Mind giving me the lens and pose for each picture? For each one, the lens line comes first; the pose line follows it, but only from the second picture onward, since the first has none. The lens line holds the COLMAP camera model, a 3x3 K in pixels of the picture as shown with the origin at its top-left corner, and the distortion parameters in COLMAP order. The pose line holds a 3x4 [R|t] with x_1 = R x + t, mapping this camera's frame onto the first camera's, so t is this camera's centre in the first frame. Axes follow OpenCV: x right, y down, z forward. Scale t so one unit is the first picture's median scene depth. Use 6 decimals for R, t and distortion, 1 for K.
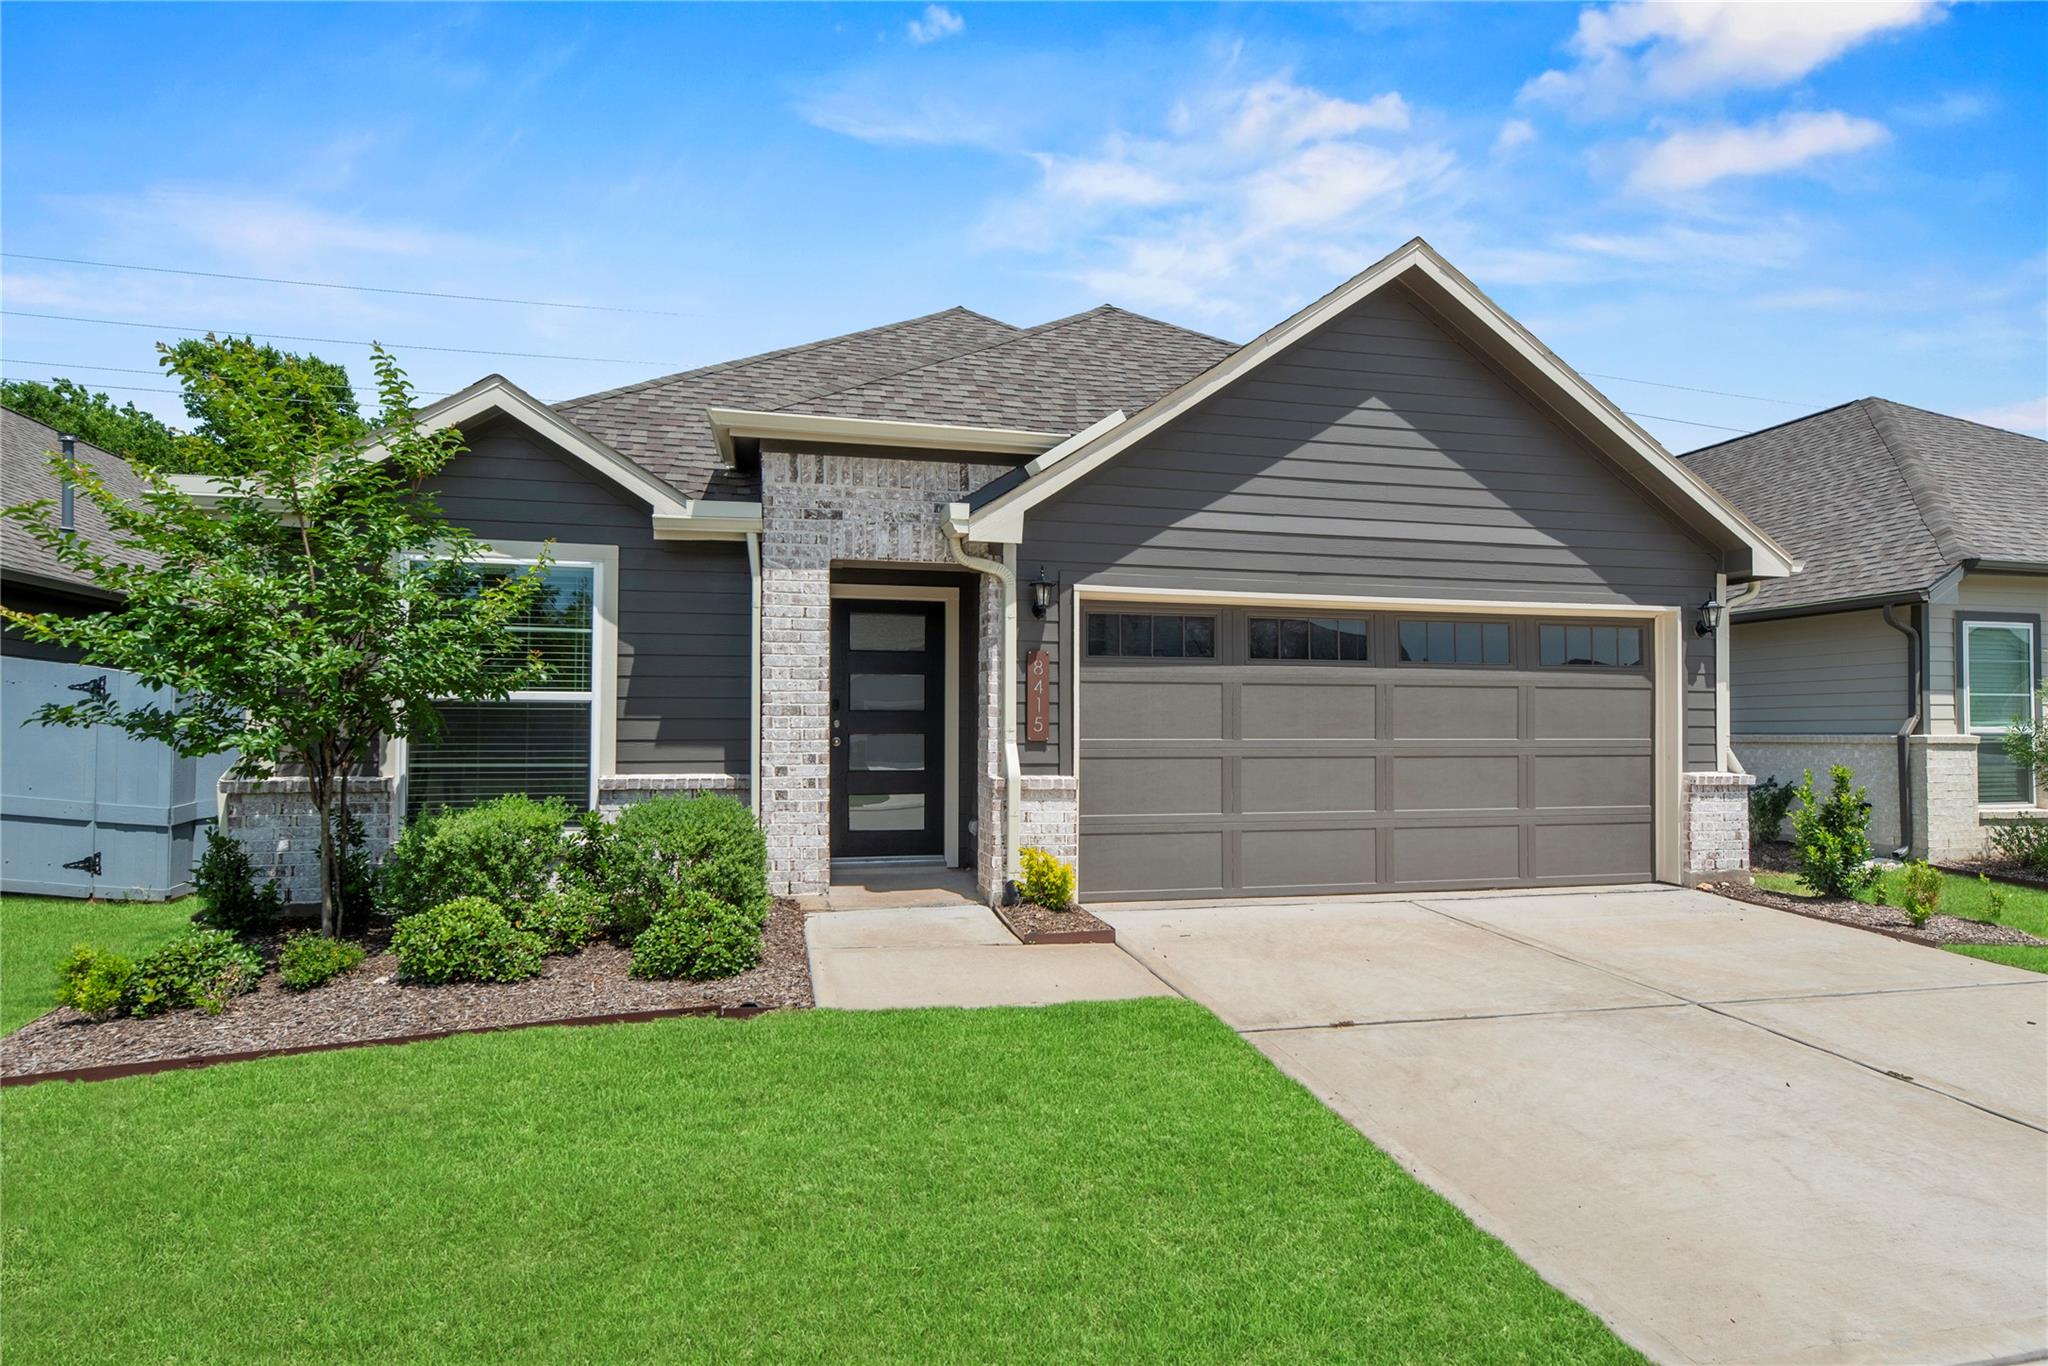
lens RADIAL K [[1127.6, 0, 1024.0], [0, 1127.6, 683.0], [0, 0, 1]] dist [-0.003171, -0.000813]
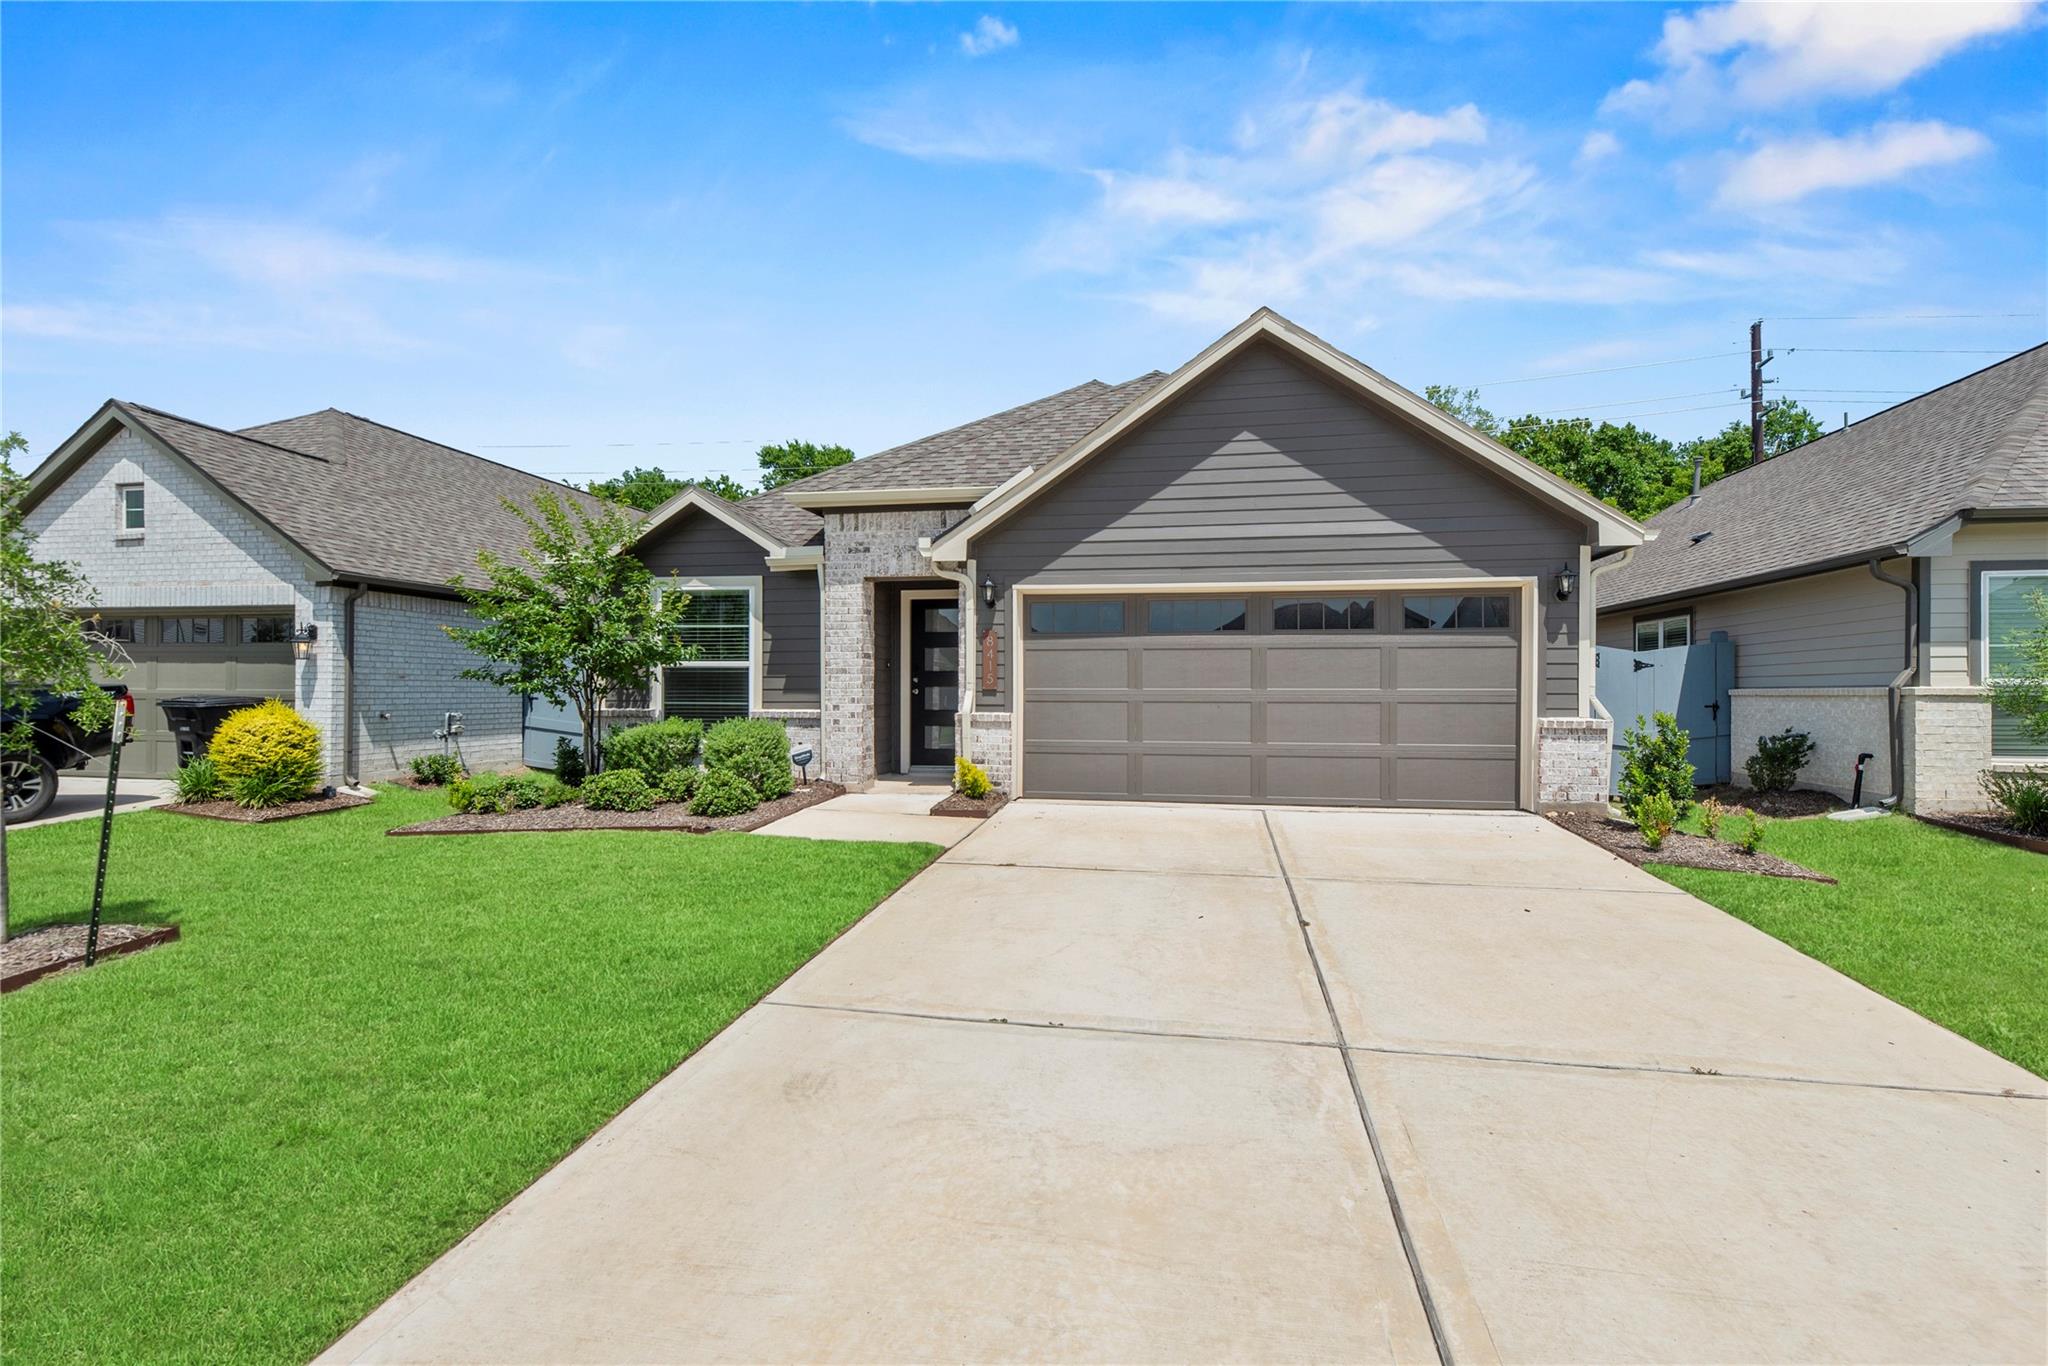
lens RADIAL K [[894.4, 0, 1024.0], [0, 894.4, 683.0], [0, 0, 1]] dist [-0.000605, -0.000182]
pose [[0.913290, -0.004113, -0.407290, 0.541161], [0.016521, 0.999500, 0.026954, 0.010670], [0.406976, -0.031345, 0.912901, -0.081726]]
